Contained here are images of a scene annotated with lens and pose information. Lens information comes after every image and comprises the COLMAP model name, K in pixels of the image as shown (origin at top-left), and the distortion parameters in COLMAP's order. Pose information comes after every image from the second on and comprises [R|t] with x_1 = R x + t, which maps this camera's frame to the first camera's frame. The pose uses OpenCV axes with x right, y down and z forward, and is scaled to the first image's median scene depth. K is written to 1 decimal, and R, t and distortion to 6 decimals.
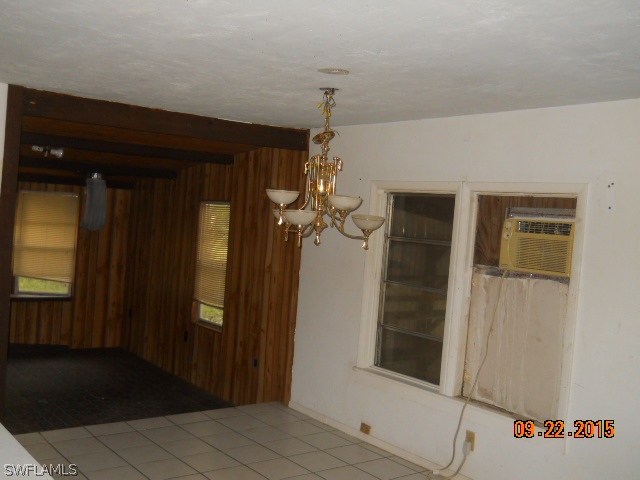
lens RADIAL K [[744.8, 0, 320.0], [0, 744.8, 240.0], [0, 0, 1]] dist [-0.011381, -0.026853]
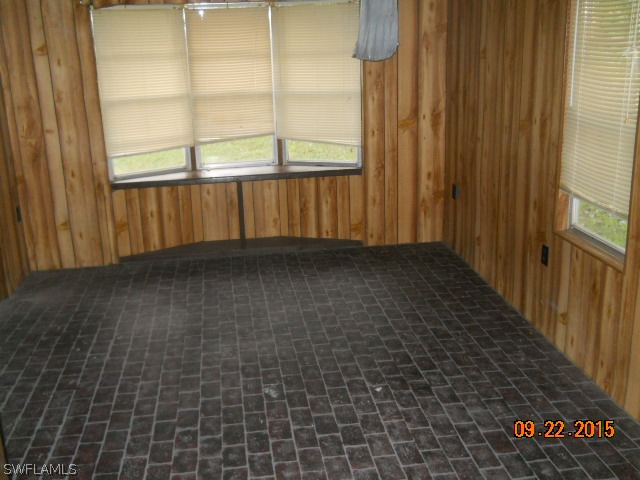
lens RADIAL K [[697.2, 0, 319.5], [0, 697.2, 209.3], [0, 0, 1]] dist [-0.003843, -0.020107]
pose [[0.873028, 0.027208, -0.486910, -0.075317], [0.077202, 0.978141, 0.193080, -0.007345], [0.481520, -0.206154, 0.851844, 0.476109]]
